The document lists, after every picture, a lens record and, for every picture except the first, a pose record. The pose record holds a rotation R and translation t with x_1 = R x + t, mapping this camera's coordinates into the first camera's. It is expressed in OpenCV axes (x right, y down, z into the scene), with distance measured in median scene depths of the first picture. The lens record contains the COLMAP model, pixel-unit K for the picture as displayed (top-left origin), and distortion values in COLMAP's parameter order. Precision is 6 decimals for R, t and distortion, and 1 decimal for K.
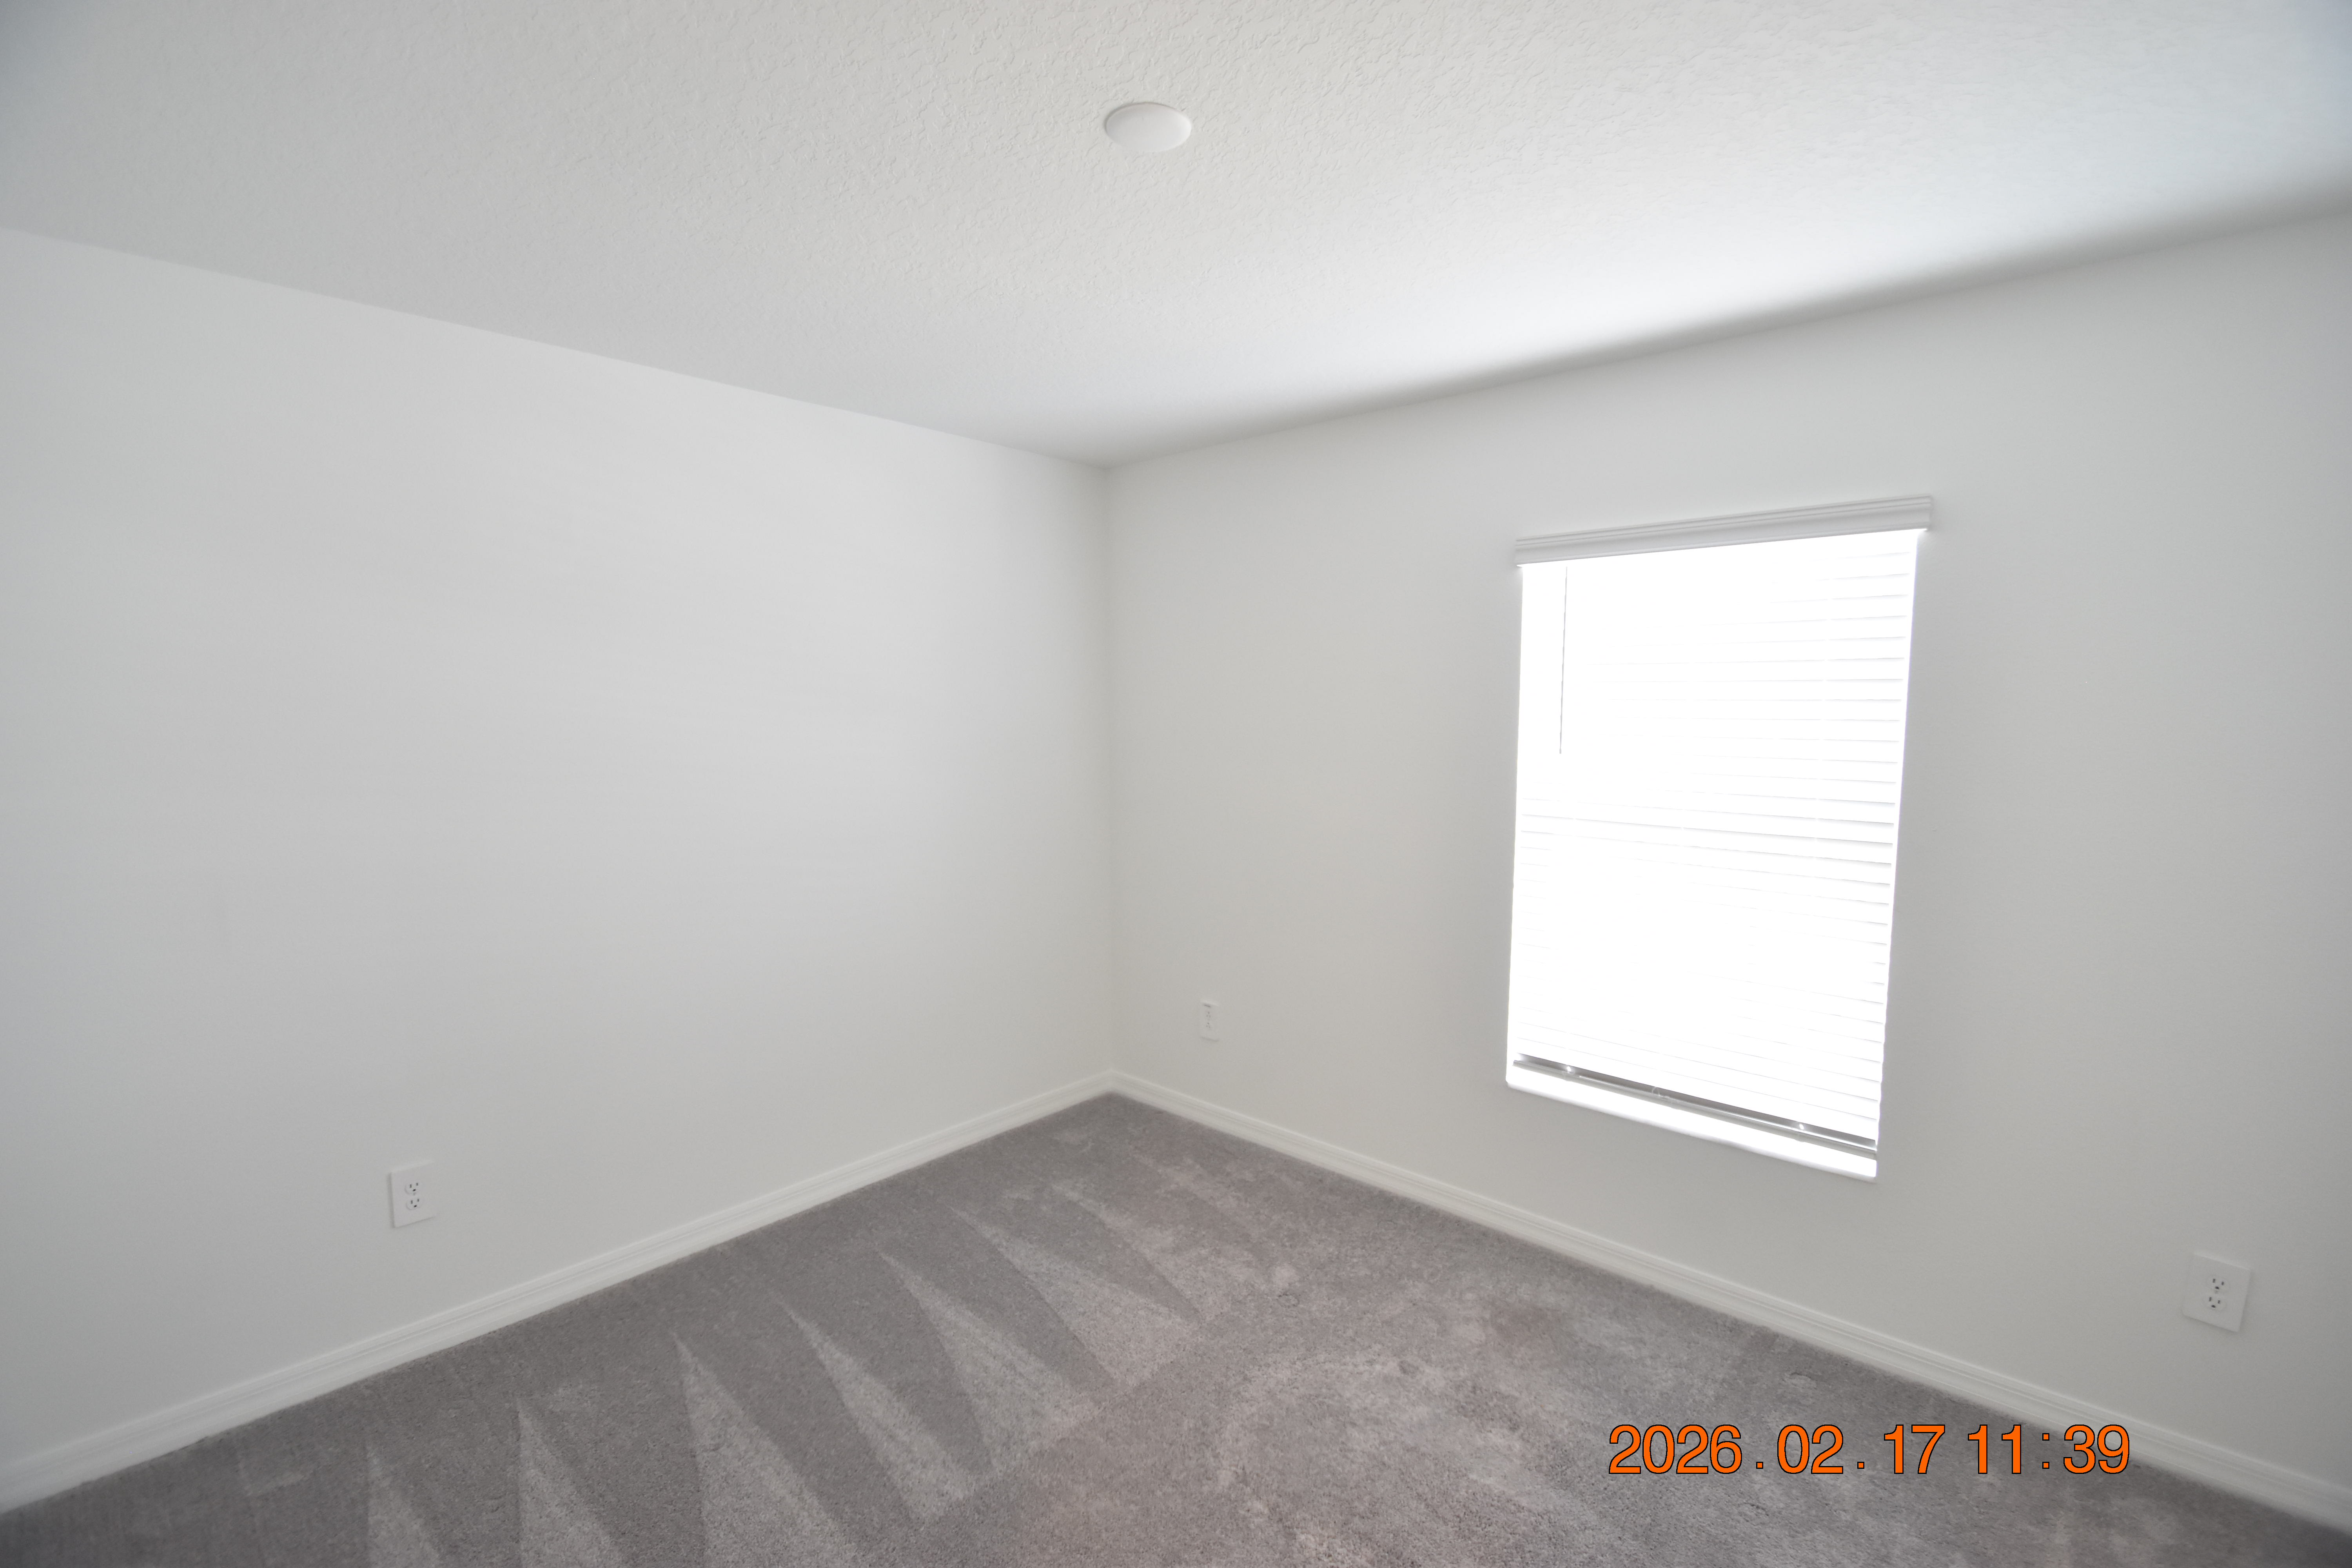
lens RADIAL K [[1033.5, 0, 1171.6], [0, 1033.5, 796.7], [0, 0, 1]] dist [0.000492, -0.008228]
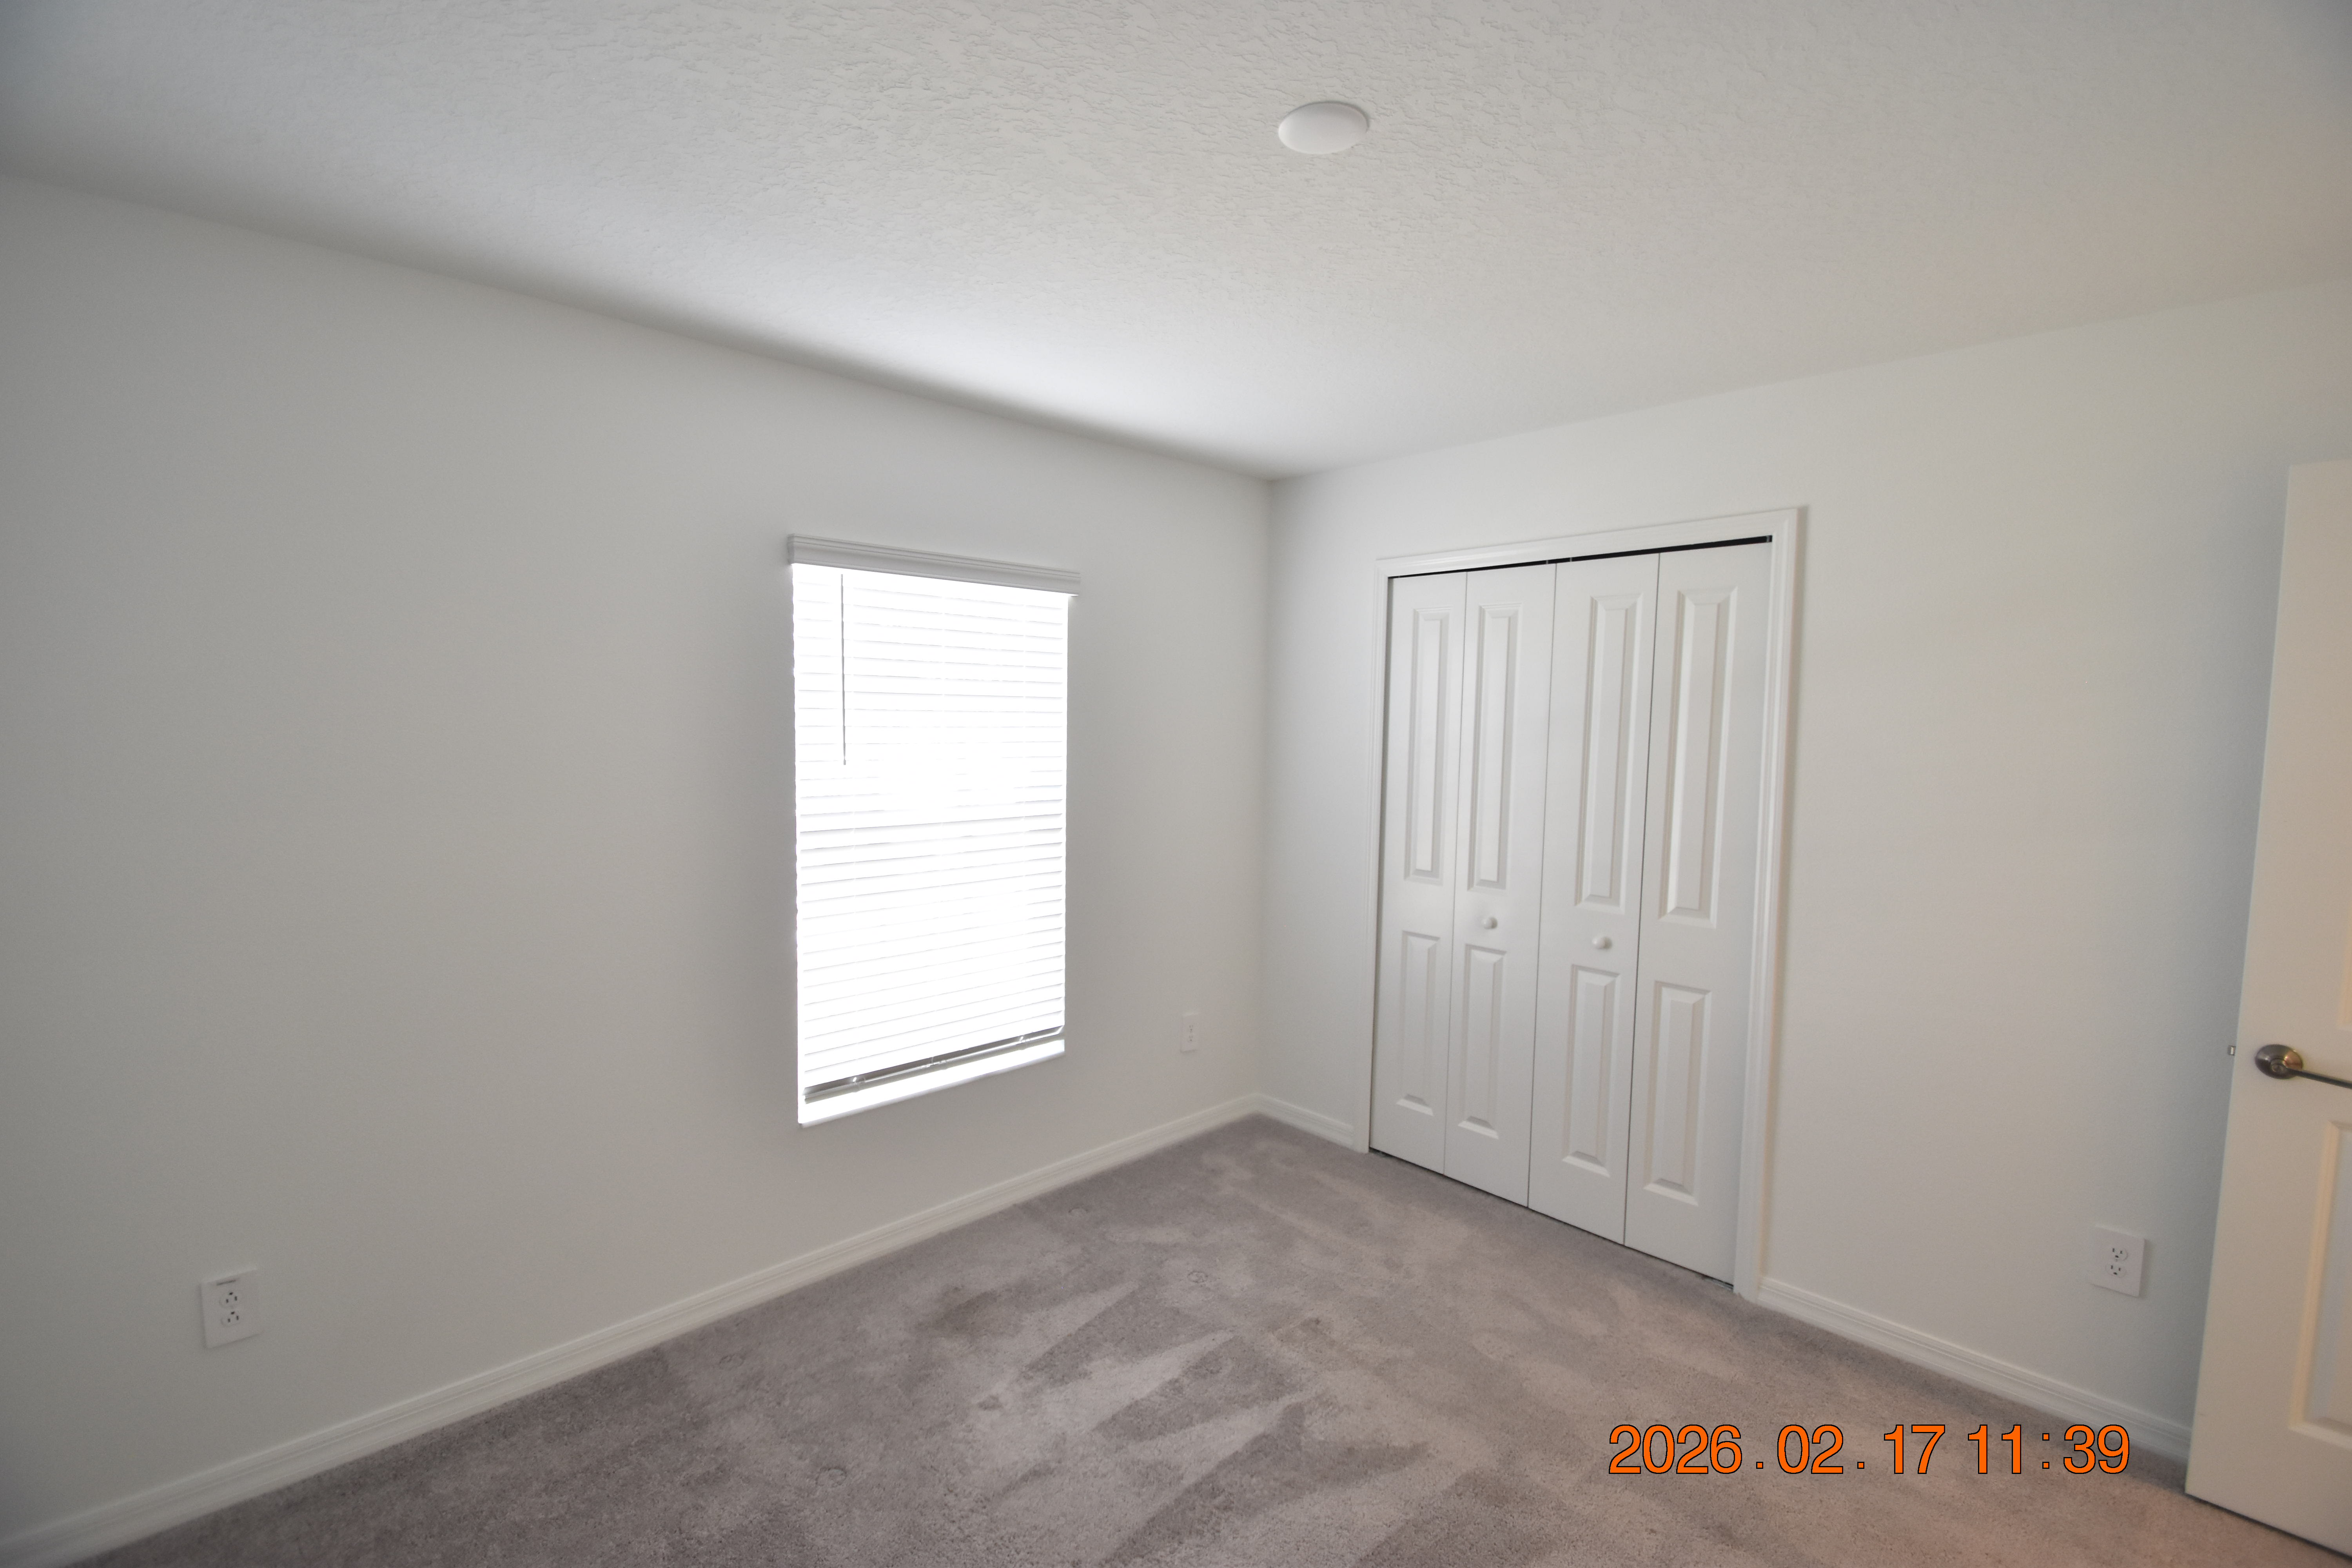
lens RADIAL K [[1035.5, 0, 1171.2], [0, 1035.5, 792.3], [0, 0, 1]] dist [0.000763, -0.000283]
pose [[0.097213, -0.072618, 0.992611, -0.673176], [0.084828, 0.994310, 0.064434, -0.059802], [-0.991642, 0.077937, 0.102820, 0.685964]]
